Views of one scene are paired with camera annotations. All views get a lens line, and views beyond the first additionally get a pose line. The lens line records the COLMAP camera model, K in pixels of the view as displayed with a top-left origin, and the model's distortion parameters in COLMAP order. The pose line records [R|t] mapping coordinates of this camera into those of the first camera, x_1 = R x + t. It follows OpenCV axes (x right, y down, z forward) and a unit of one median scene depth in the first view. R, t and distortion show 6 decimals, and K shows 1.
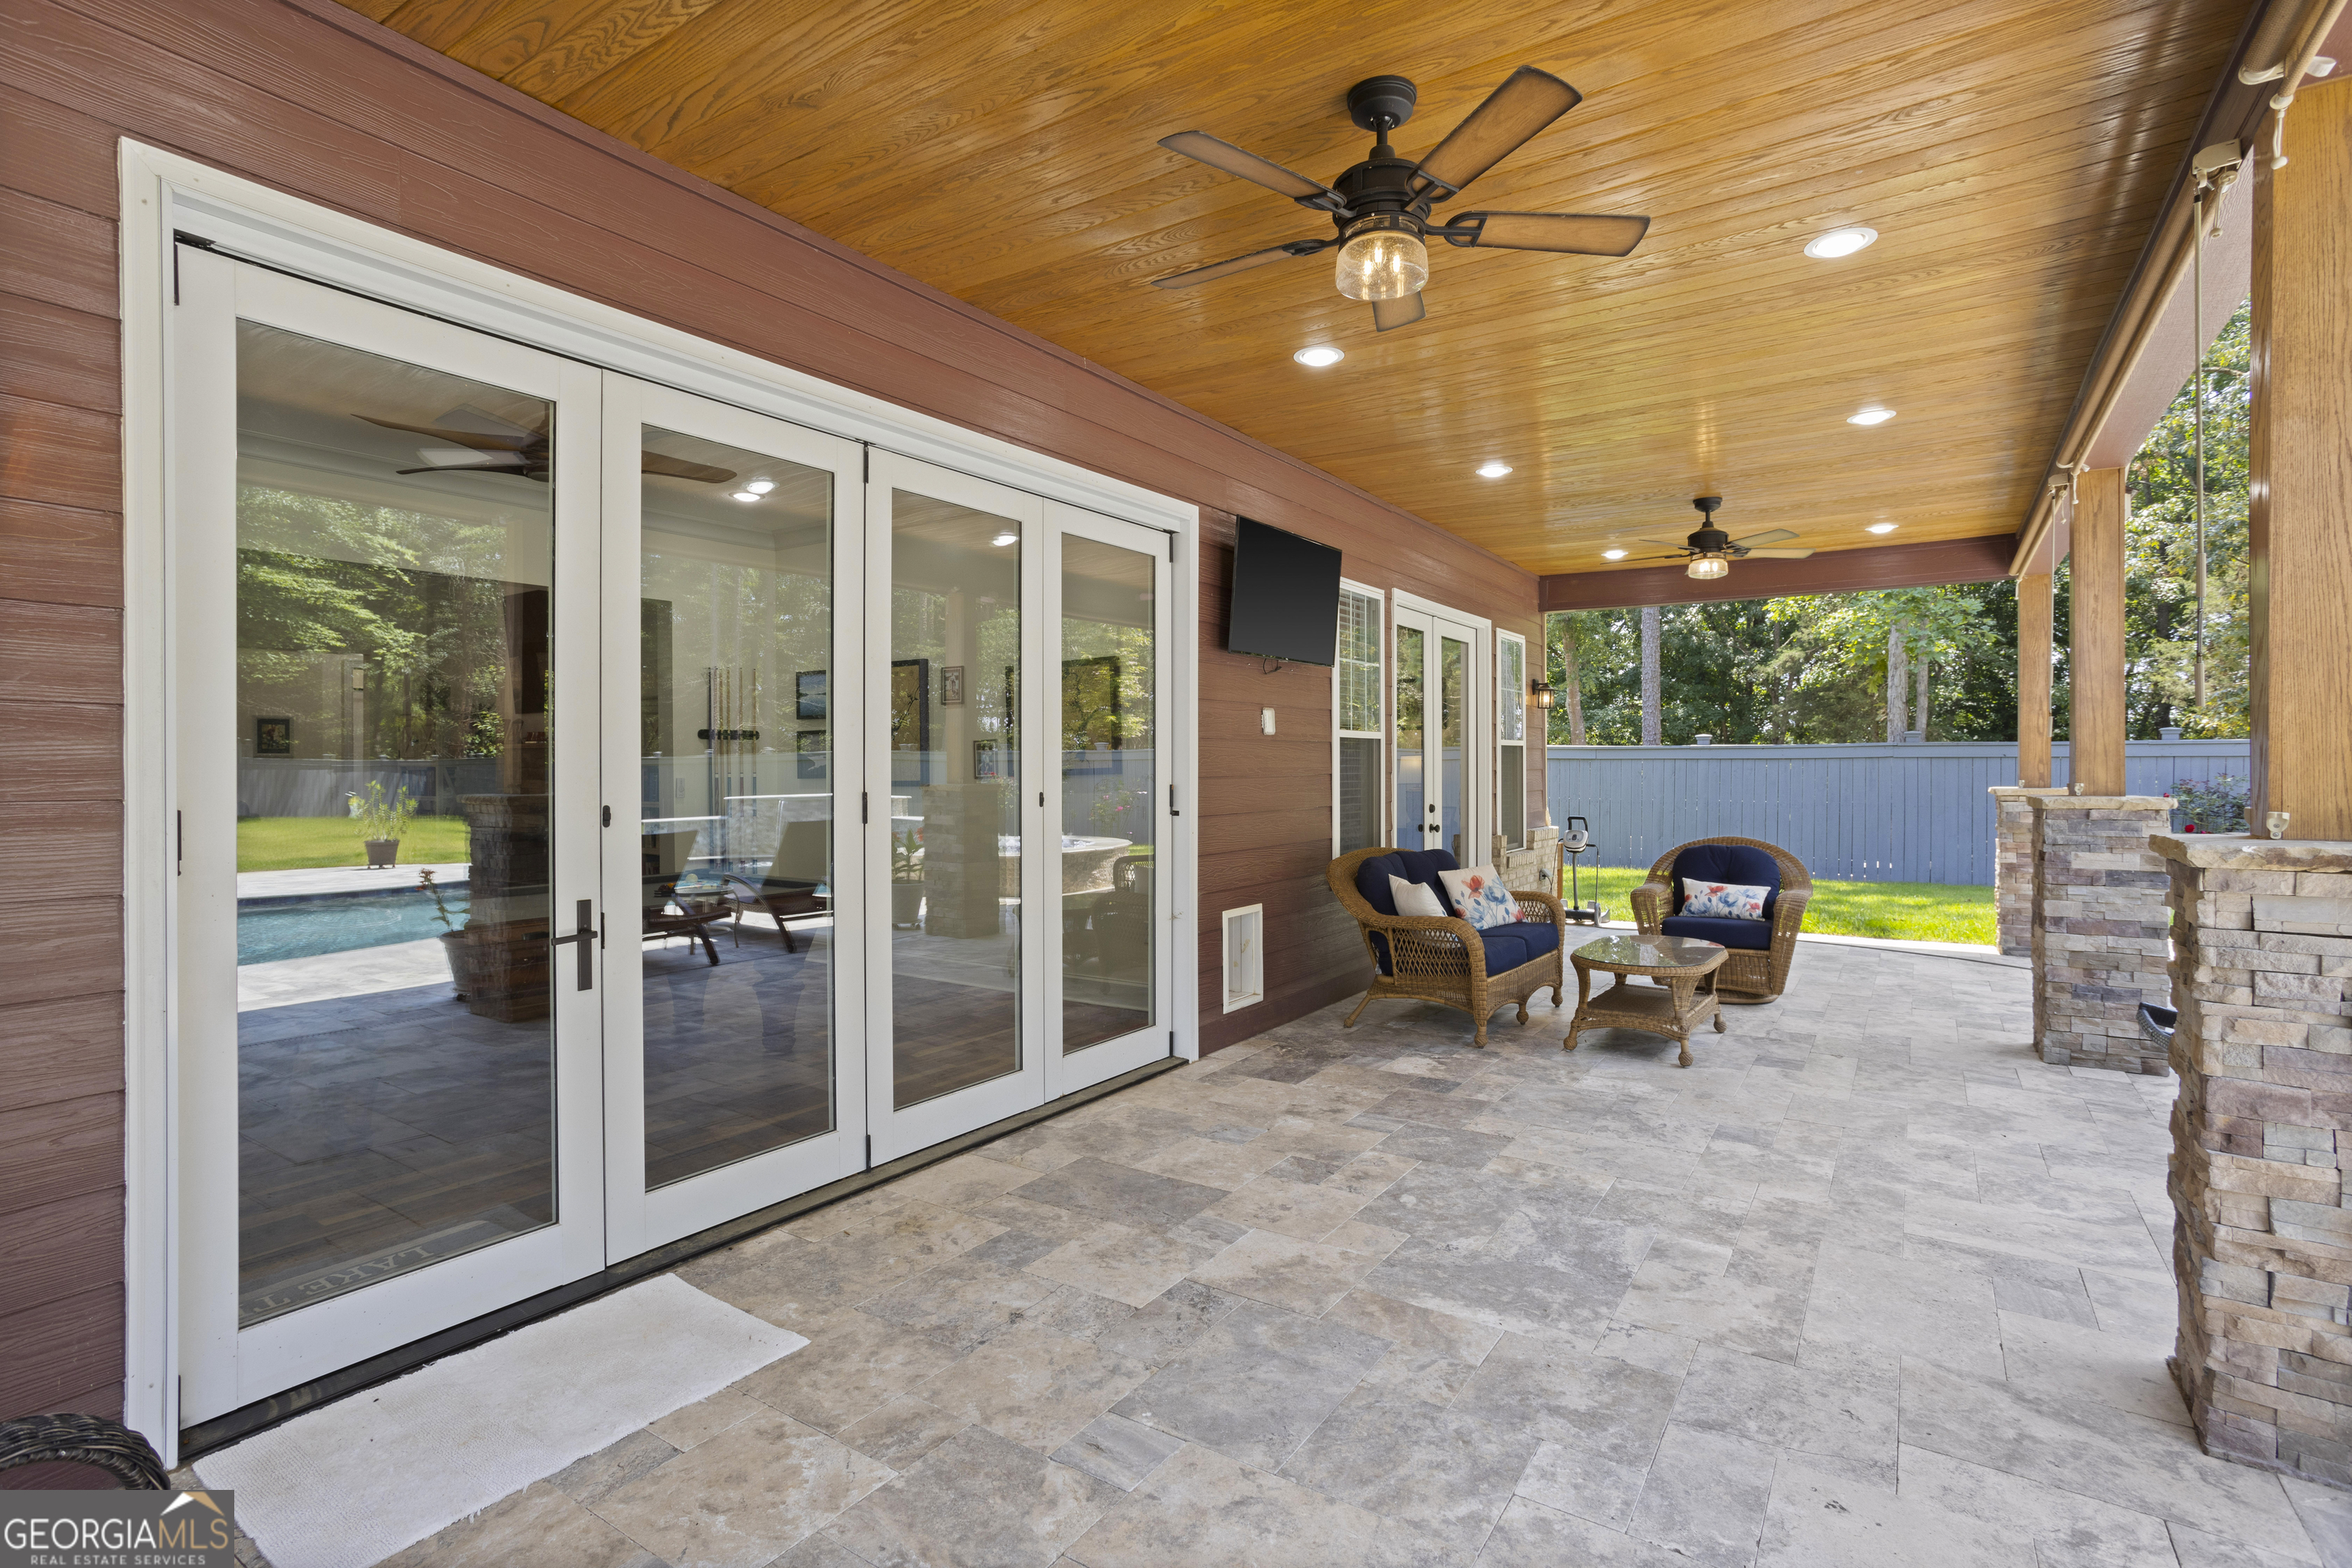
lens RADIAL K [[1149.1, 0, 1171.4], [0, 1149.1, 776.2], [0, 0, 1]] dist [-0.010209, 0.009417]
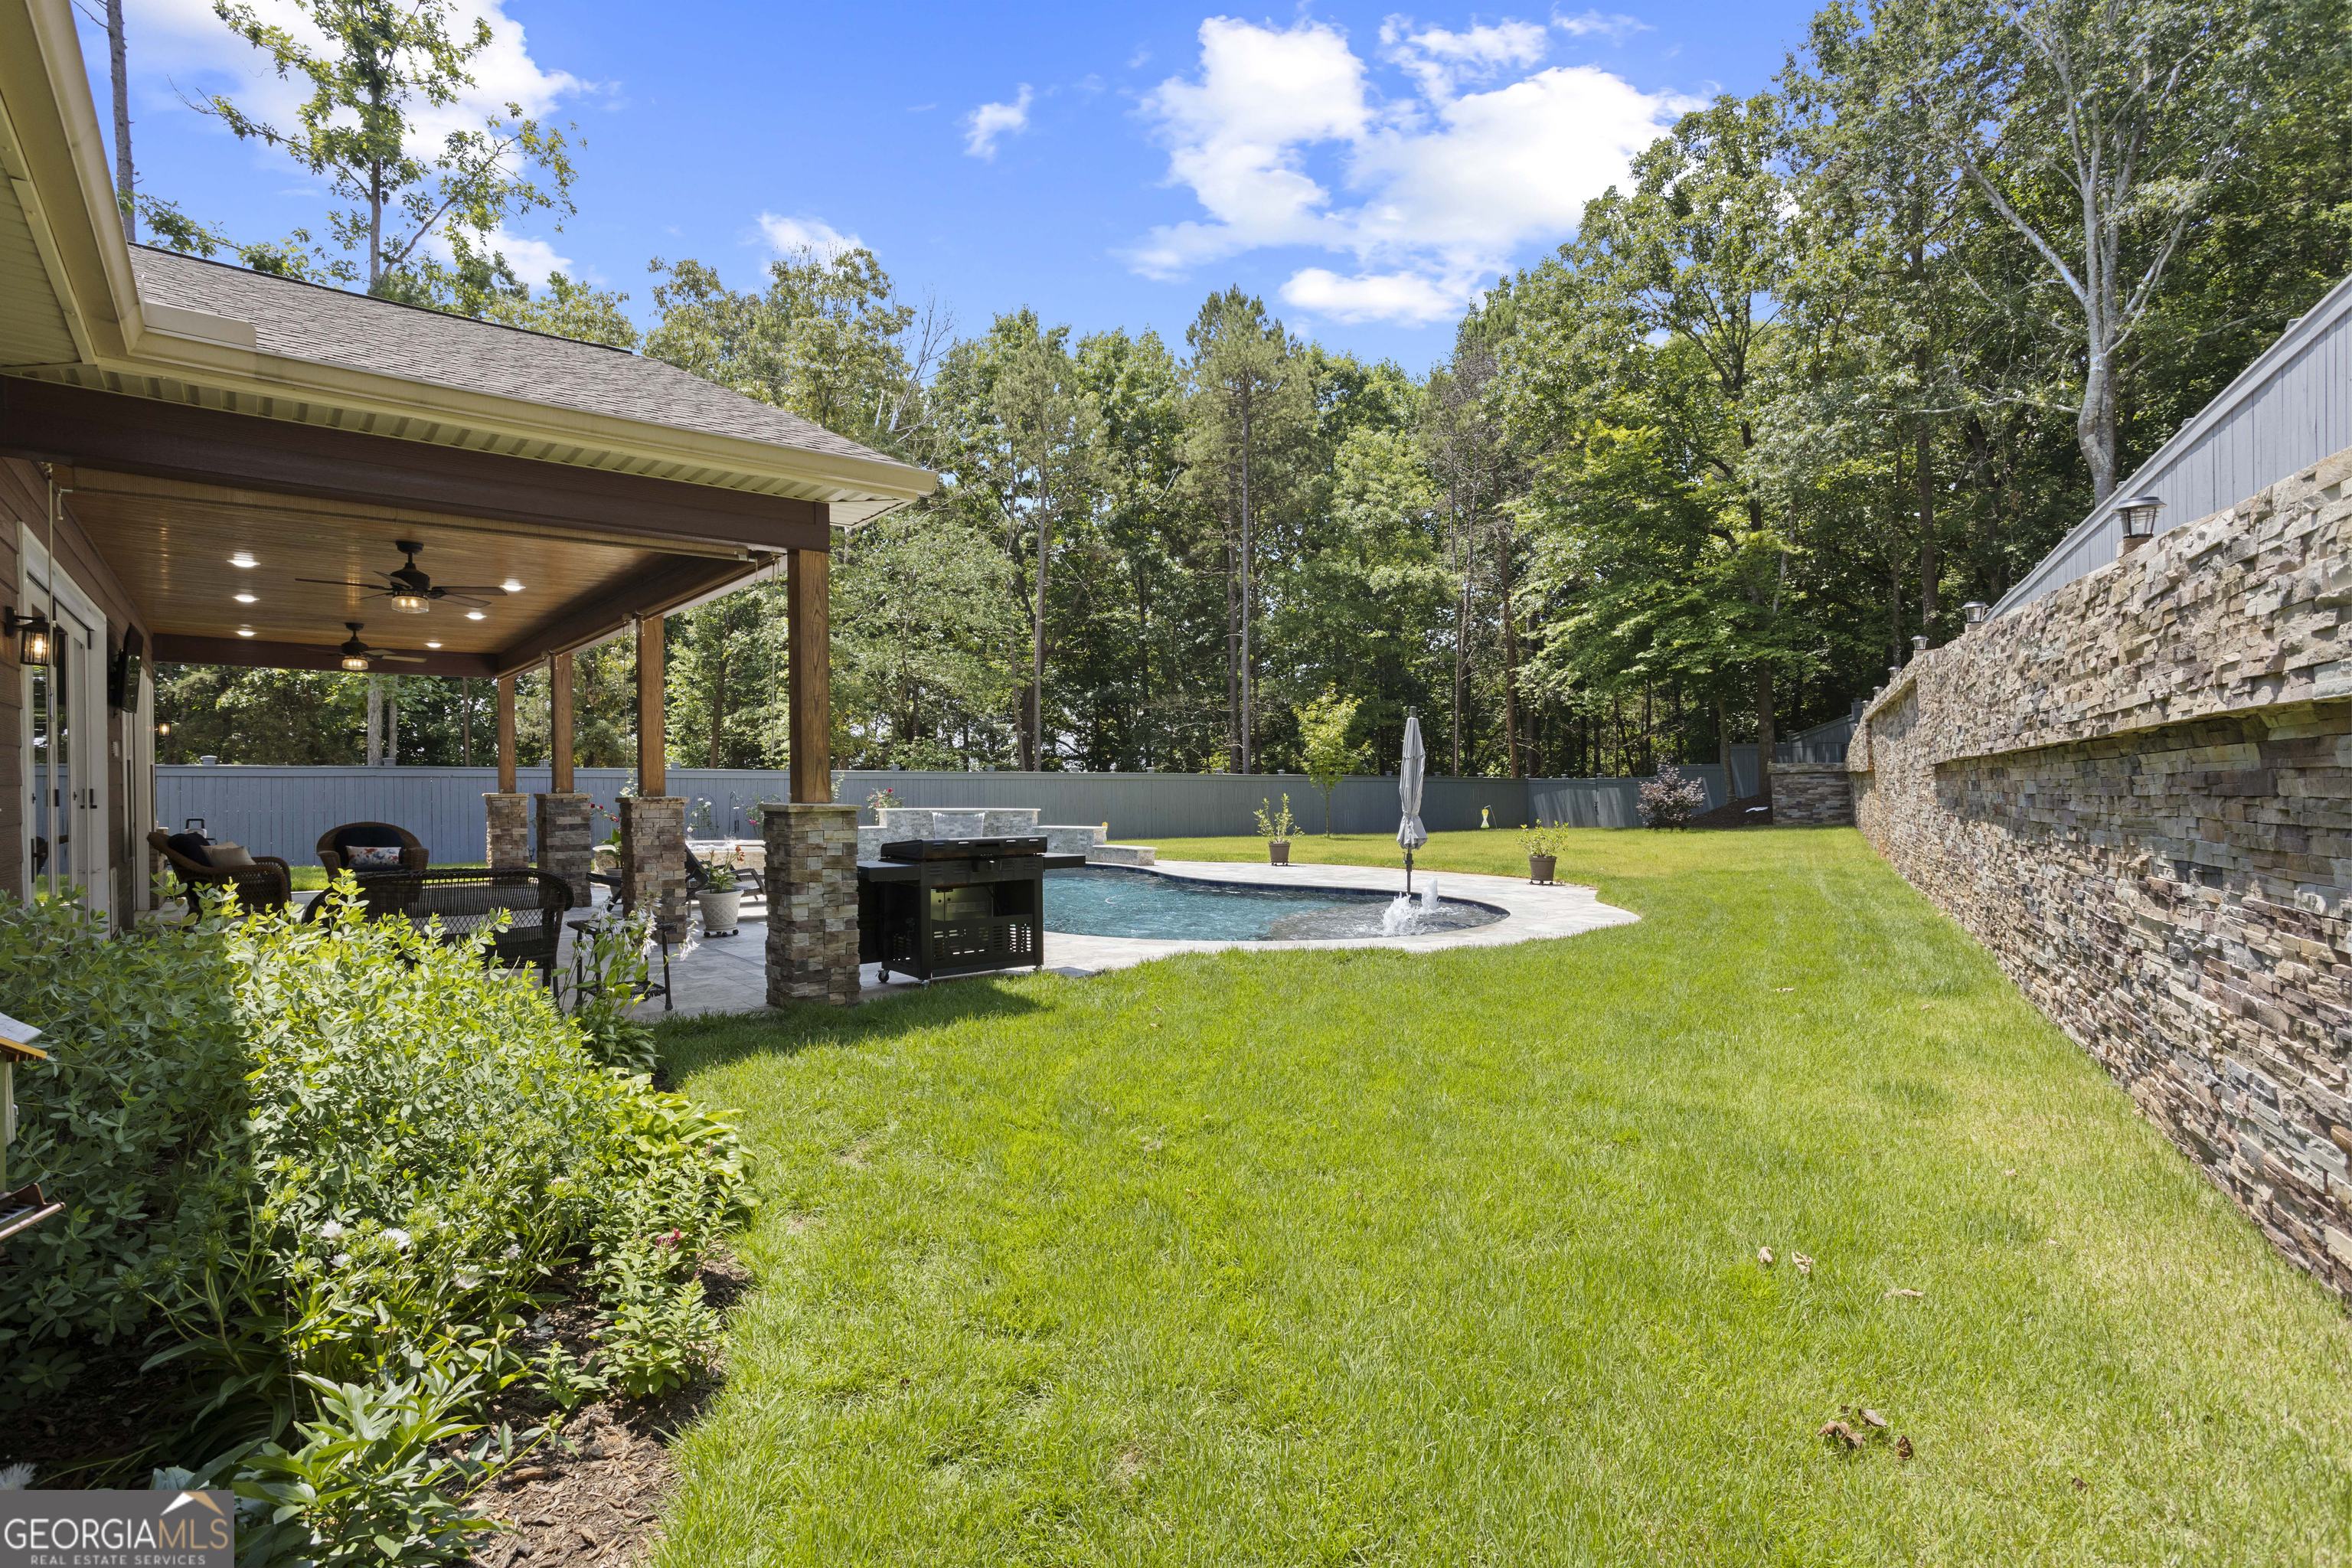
lens RADIAL K [[1149.1, 0, 1167.9], [0, 1149.1, 825.2], [0, 0, 1]] dist [-0.010209, 0.009417]
pose [[0.314189, -0.033228, 0.948779, -1.239536], [0.010883, 0.999448, 0.031398, 0.030243], [-0.949298, 0.000460, 0.314377, -1.086397]]
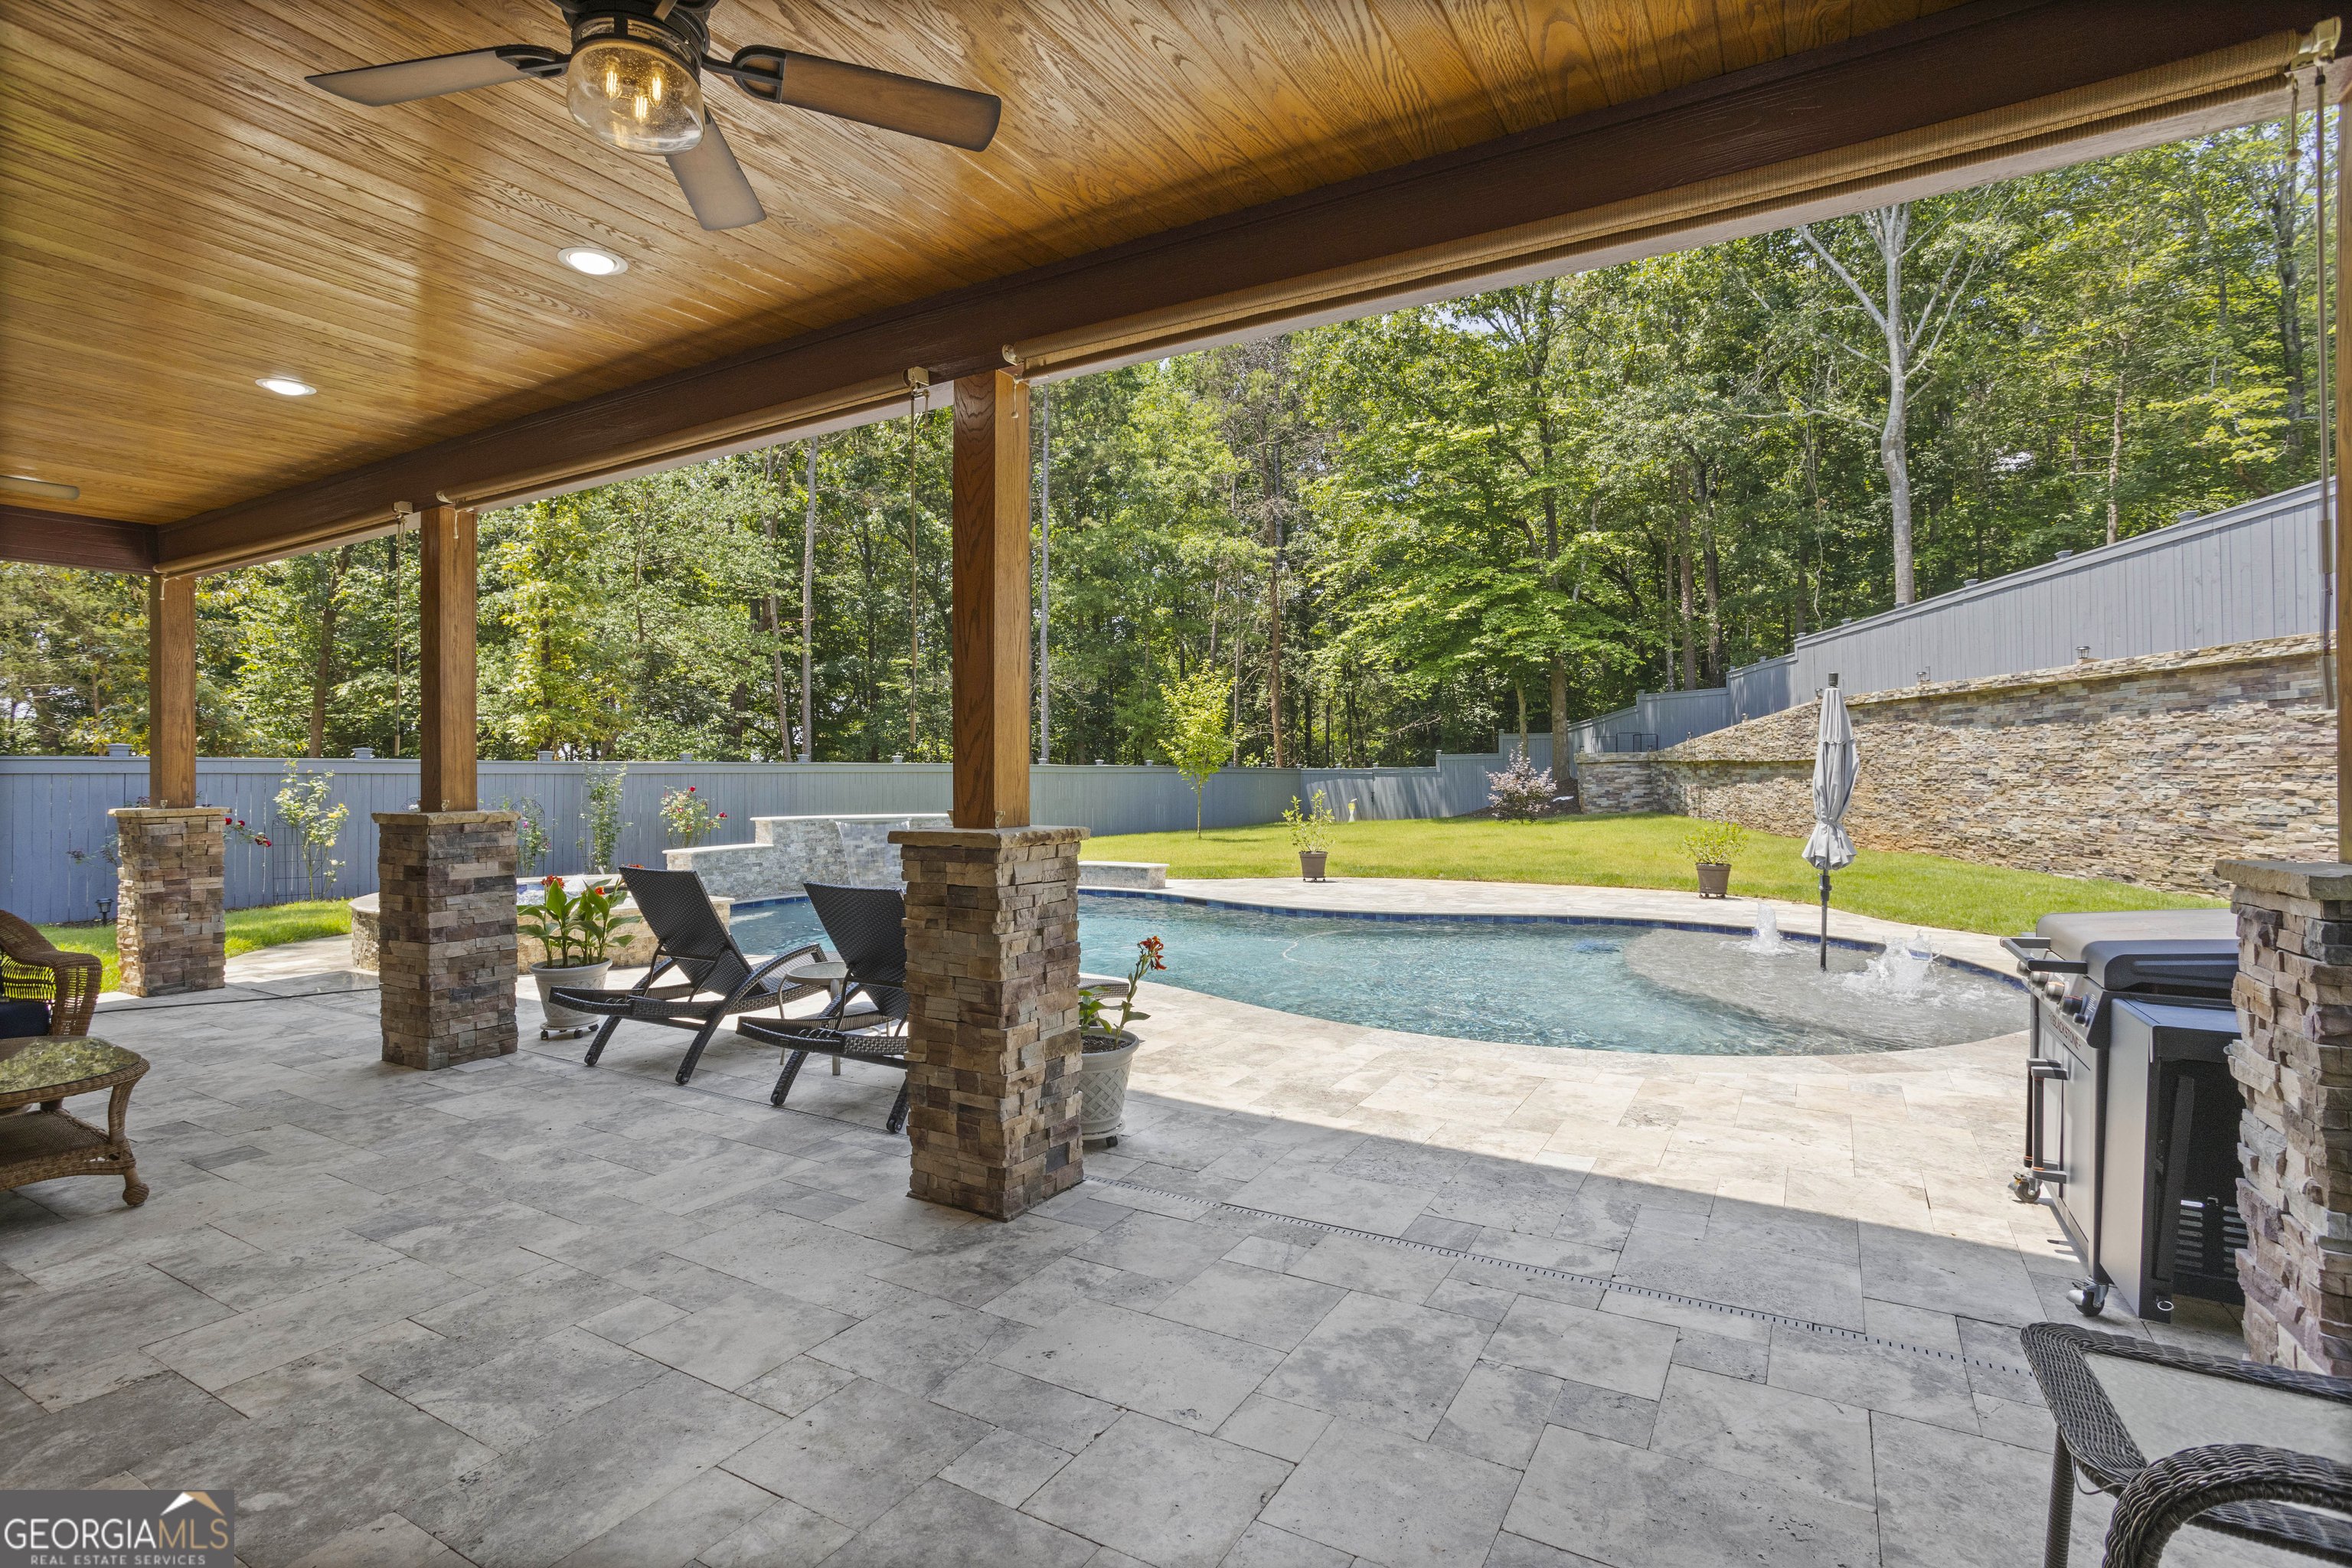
lens RADIAL K [[1149.1, 0, 1160.1], [0, 1149.1, 775.5], [0, 0, 1]] dist [-0.010209, 0.009417]
pose [[-0.040610, -0.001001, 0.999175, -0.379966], [0.018102, 0.999835, 0.001738, -0.007979], [-0.999011, 0.018158, -0.040586, 0.486433]]
